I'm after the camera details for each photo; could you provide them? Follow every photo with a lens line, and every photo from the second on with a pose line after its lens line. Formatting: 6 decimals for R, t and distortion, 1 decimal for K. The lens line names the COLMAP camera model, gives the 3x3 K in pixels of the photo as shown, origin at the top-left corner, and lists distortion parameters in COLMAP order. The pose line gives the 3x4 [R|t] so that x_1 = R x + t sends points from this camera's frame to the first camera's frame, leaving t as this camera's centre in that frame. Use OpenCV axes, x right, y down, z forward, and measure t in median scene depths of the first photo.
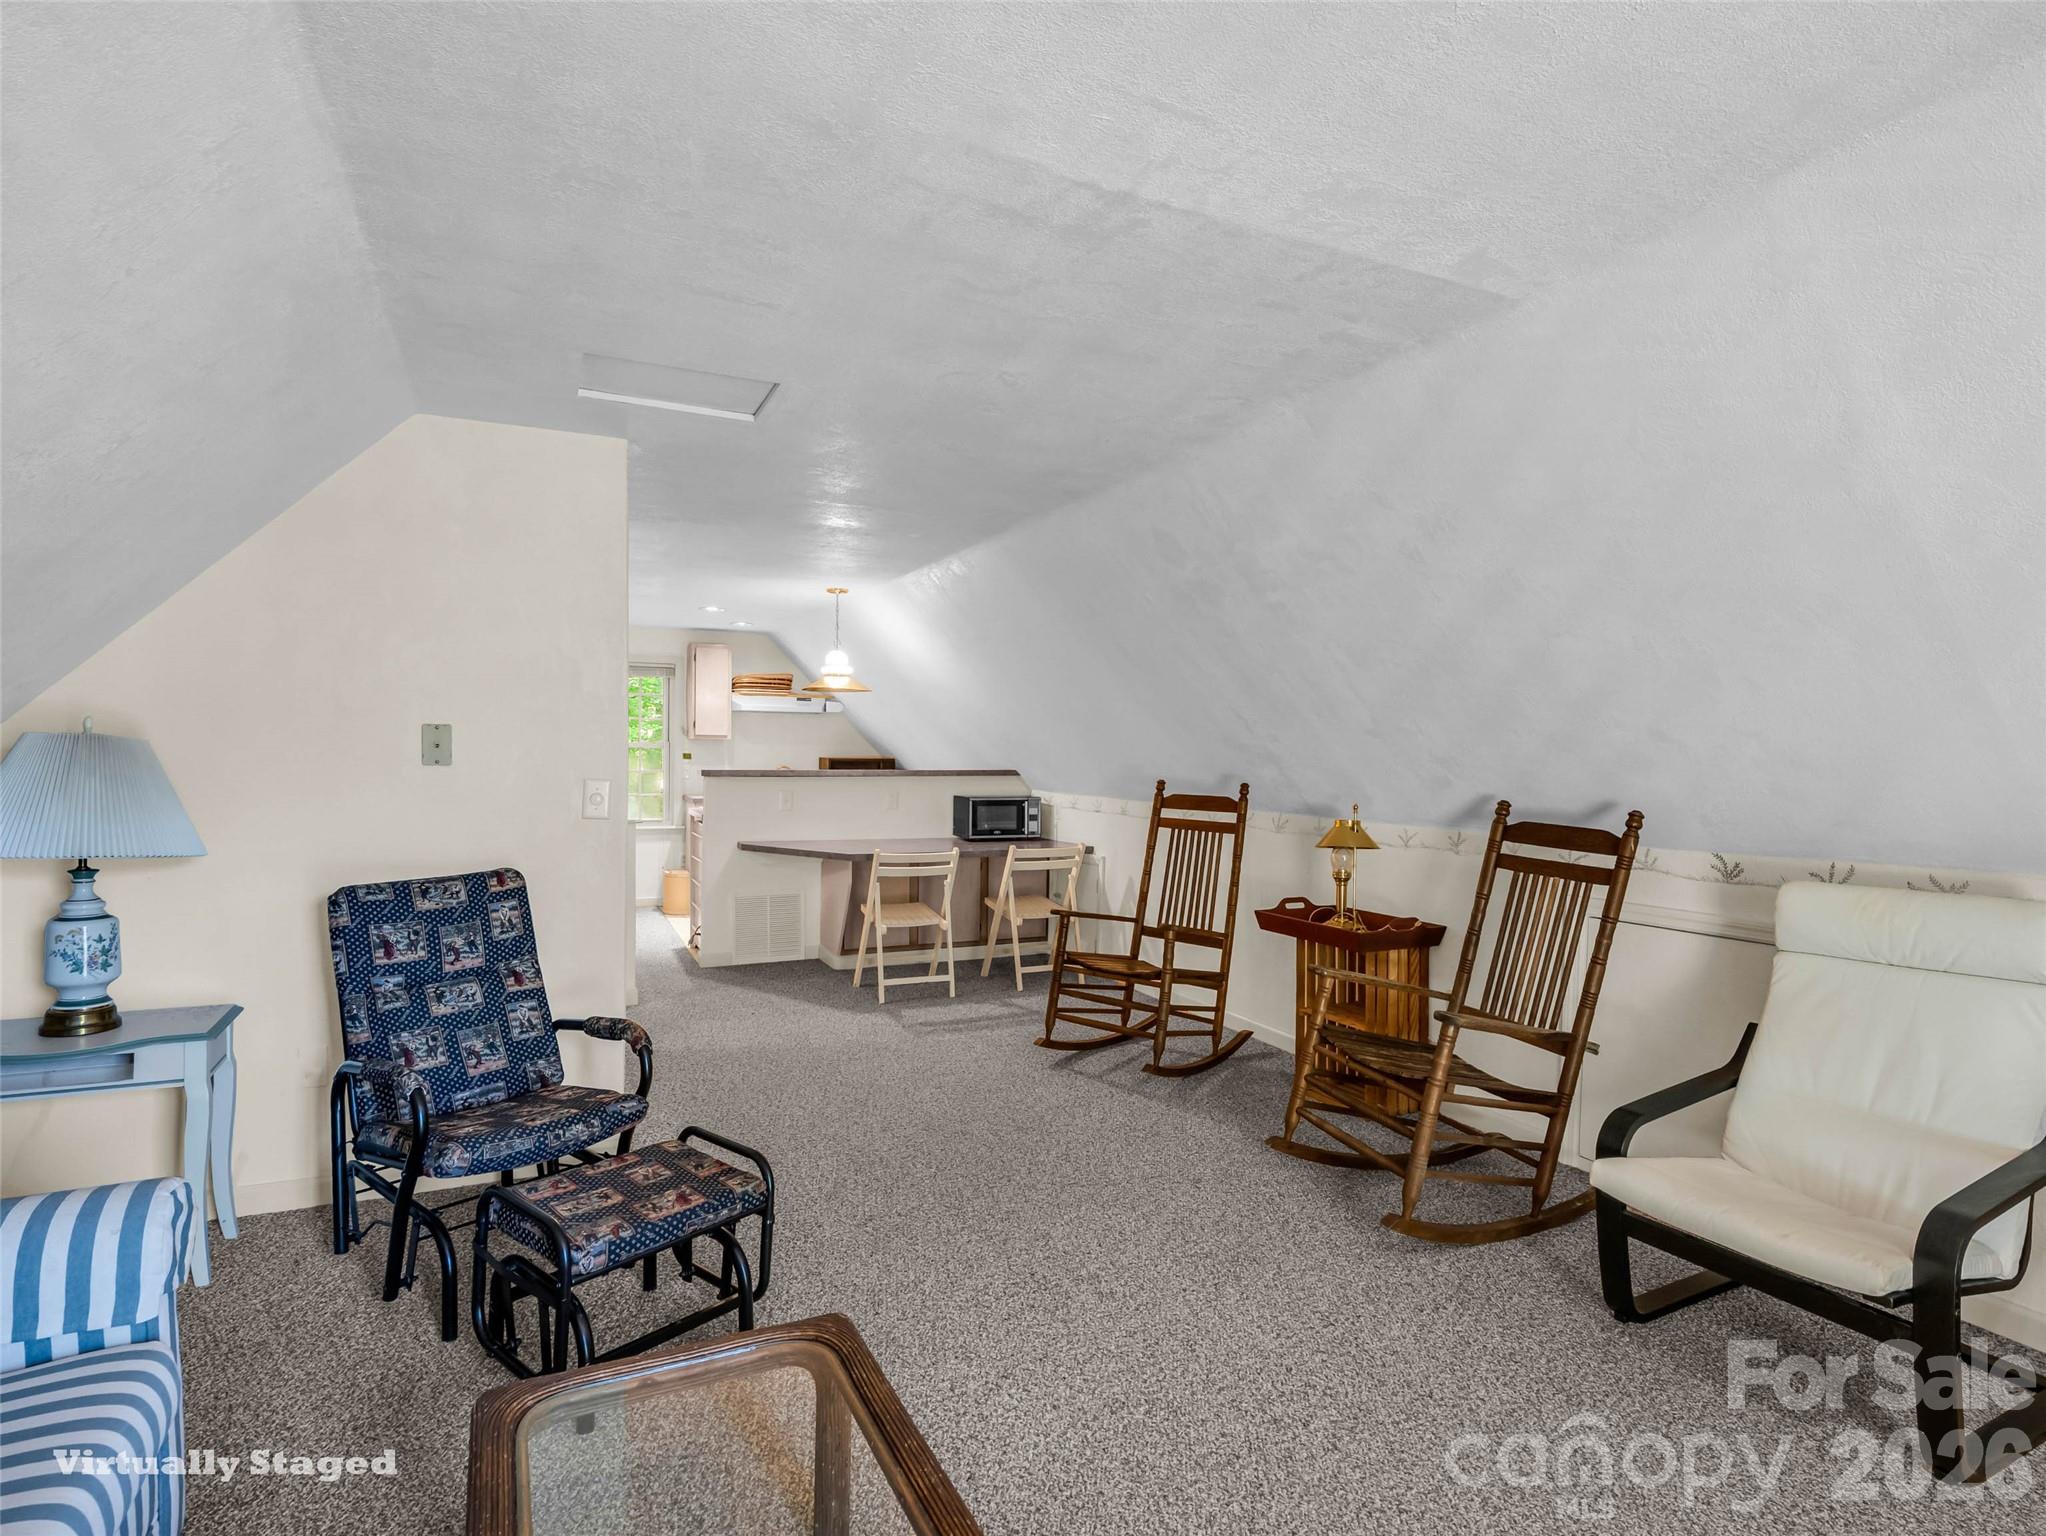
lens RADIAL K [[1025.7, 0, 1022.6], [0, 1025.7, 770.4], [0, 0, 1]] dist [-0.006123, -0.000687]
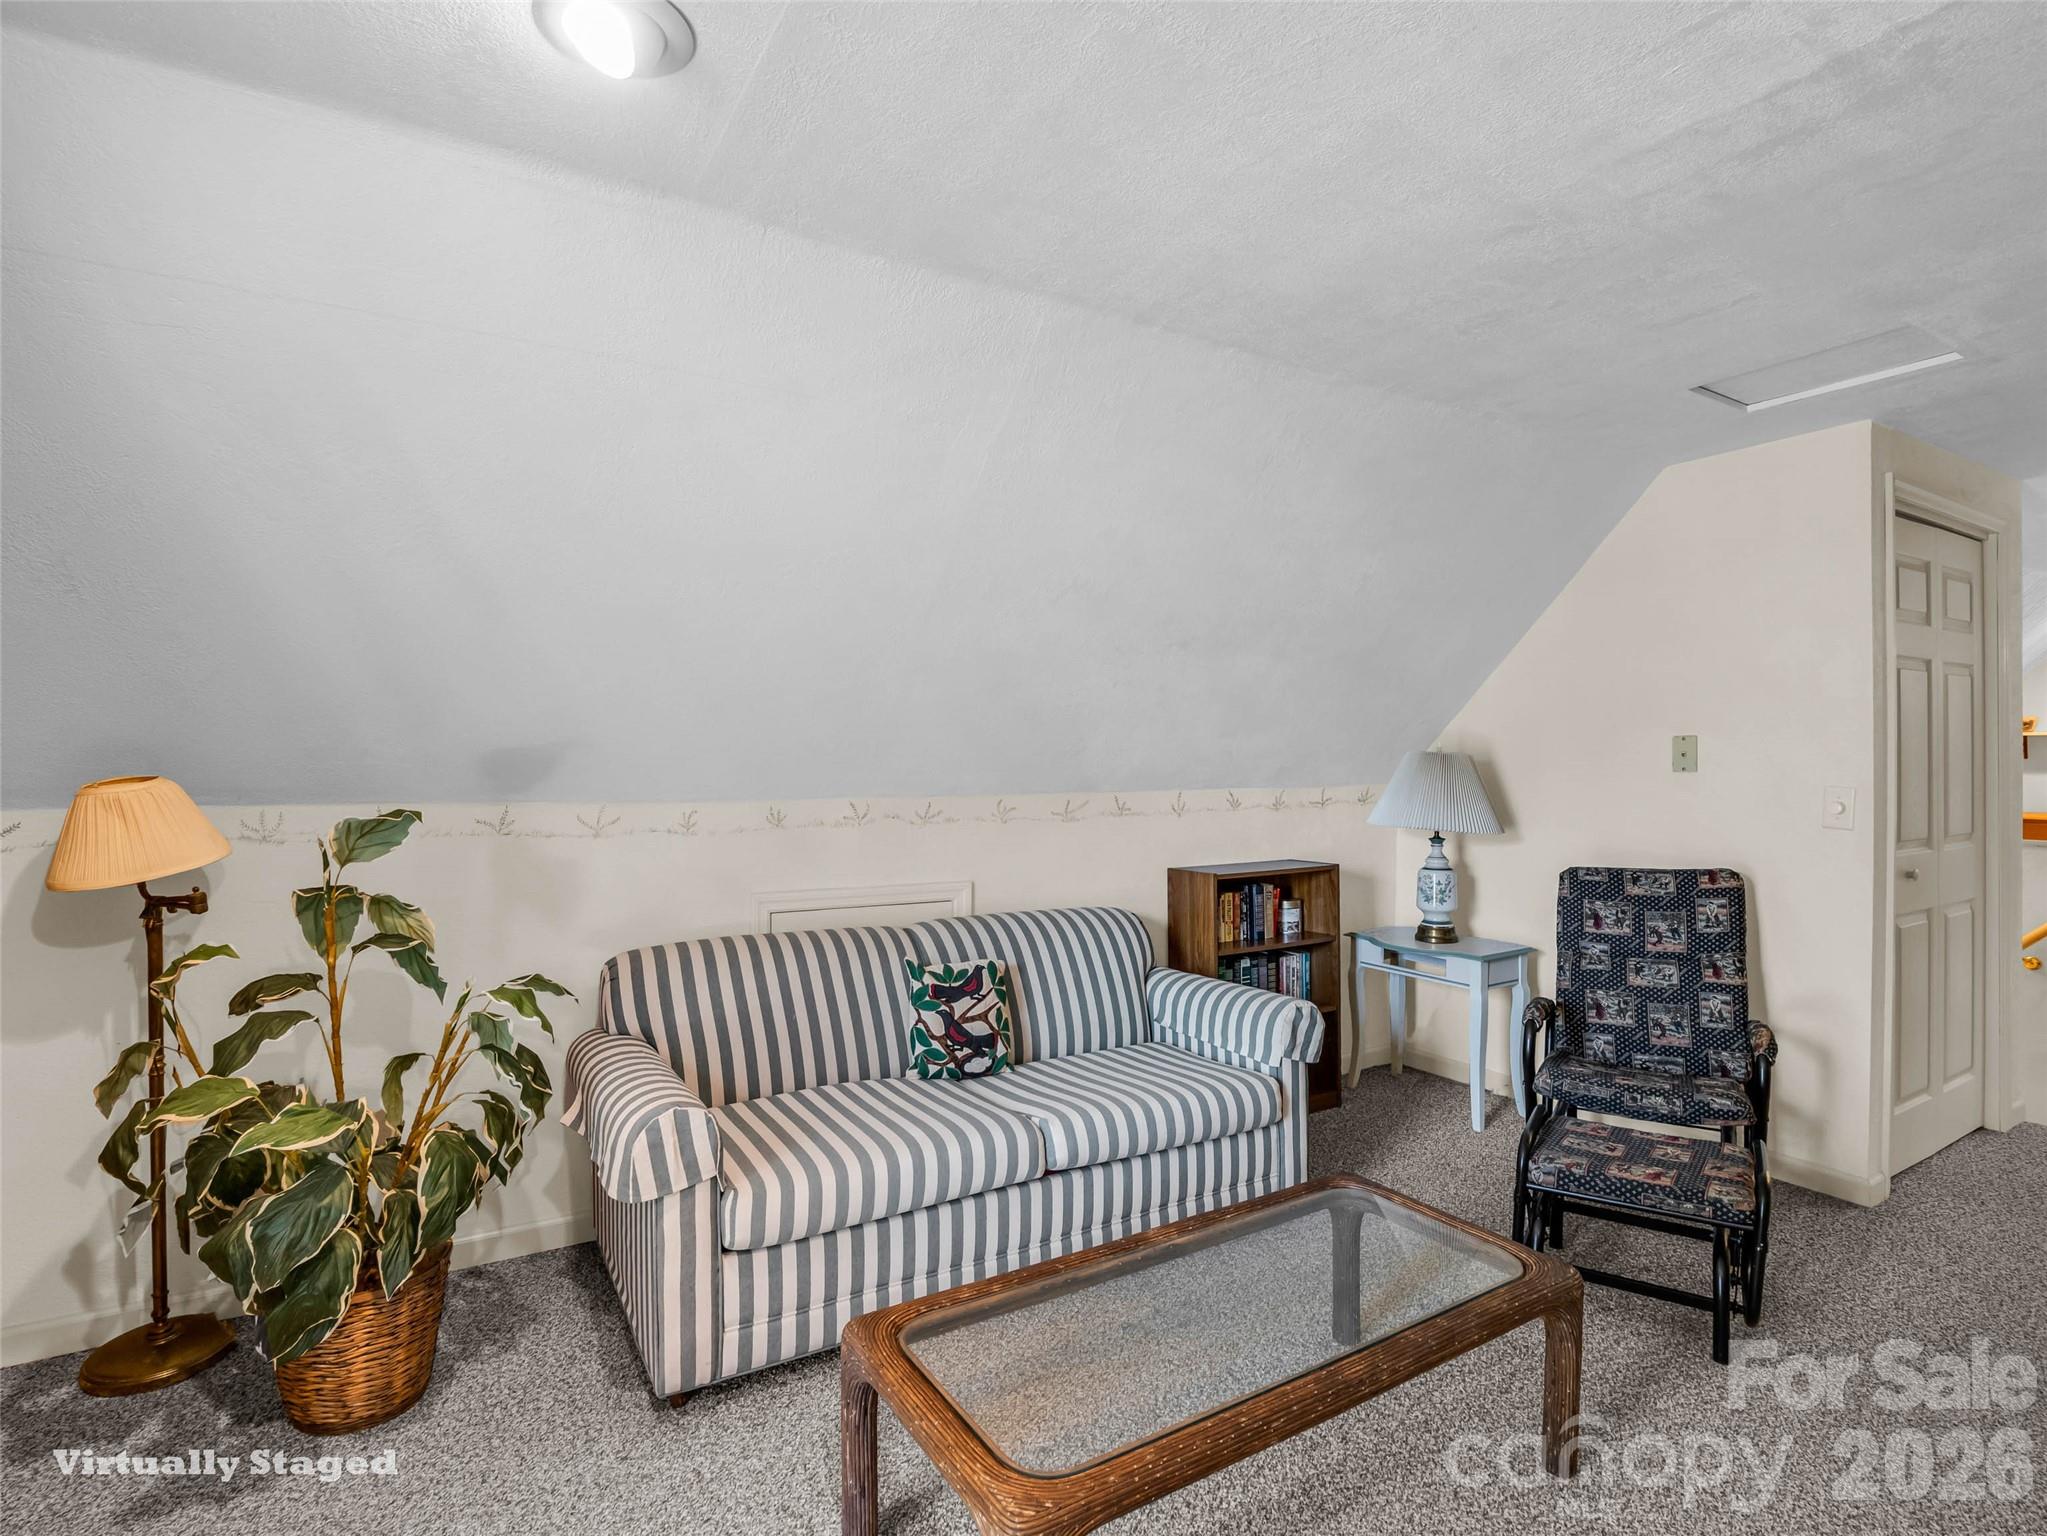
lens RADIAL K [[1026.2, 0, 1024.2], [0, 1026.2, 769.3], [0, 0, 1]] dist [-0.006123, -0.000687]
pose [[0.103080, -0.003200, -0.994668, 0.518292], [-0.004888, 0.999981, -0.003723, -0.000351], [0.994661, 0.005246, 0.103062, 0.178361]]
